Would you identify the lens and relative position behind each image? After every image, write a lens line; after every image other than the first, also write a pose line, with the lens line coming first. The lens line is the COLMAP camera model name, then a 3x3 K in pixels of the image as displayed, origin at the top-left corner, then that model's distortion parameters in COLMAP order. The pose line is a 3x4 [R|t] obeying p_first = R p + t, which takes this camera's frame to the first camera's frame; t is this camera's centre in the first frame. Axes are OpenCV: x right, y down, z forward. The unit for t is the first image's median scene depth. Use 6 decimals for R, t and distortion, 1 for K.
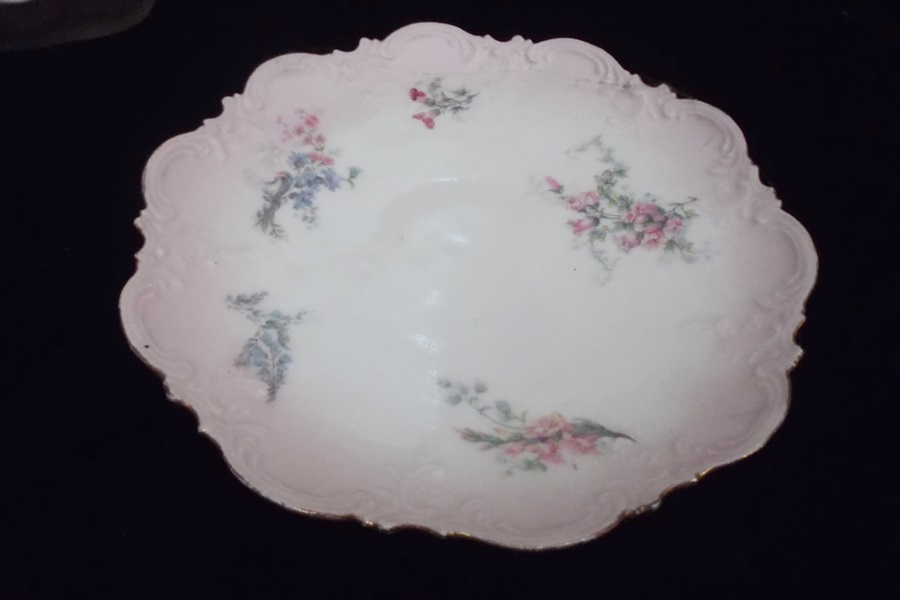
lens RADIAL K [[659.4, 0, 449.9], [0, 659.4, 309.8], [0, 0, 1]] dist [-0.010702, -0.001631]
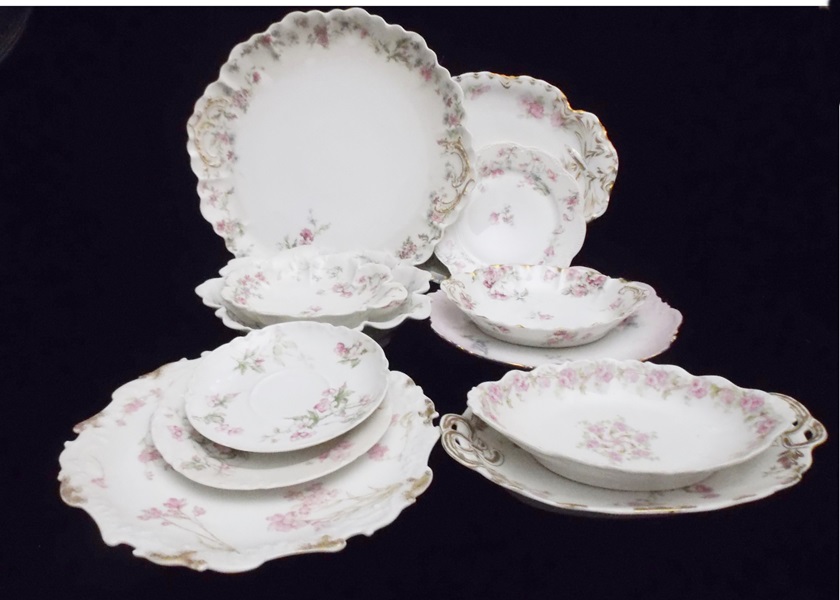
lens RADIAL K [[697.1, 0, 385.5], [0, 697.1, 301.9], [0, 0, 1]] dist [0.008966, -0.012445]
pose [[0.995180, -0.021675, -0.095637, -0.401127], [-0.028335, 0.870107, -0.492047, 1.412920], [0.093879, 0.492385, 0.865300, -1.737099]]
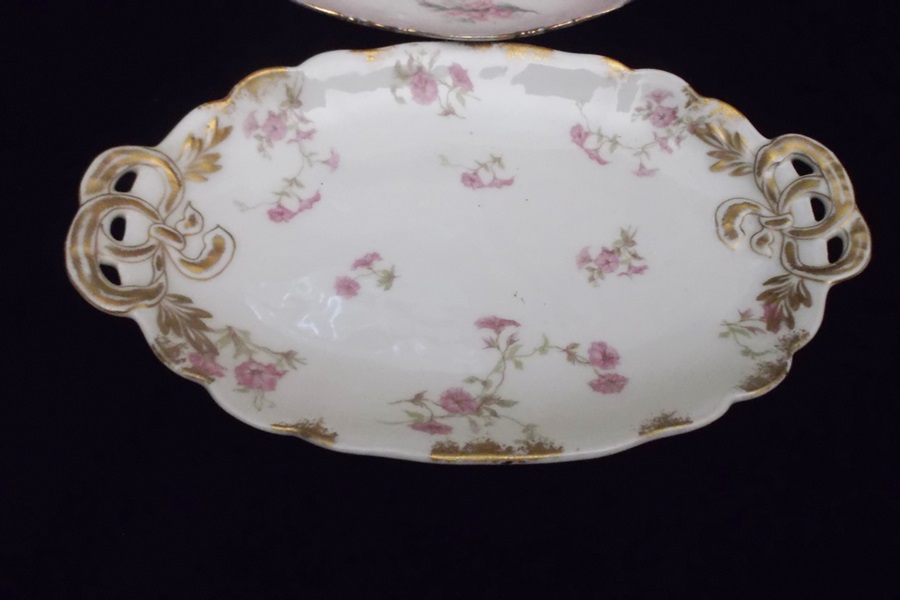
lens RADIAL K [[666.3, 0, 450.0], [0, 666.3, 300.0], [0, 0, 1]] dist [0.001589, 0.005027]
pose [[0.996916, 0.071375, 0.032607, 0.086049], [-0.075443, 0.986101, 0.148030, 0.586561], [-0.021588, -0.150033, 0.988445, -0.495943]]
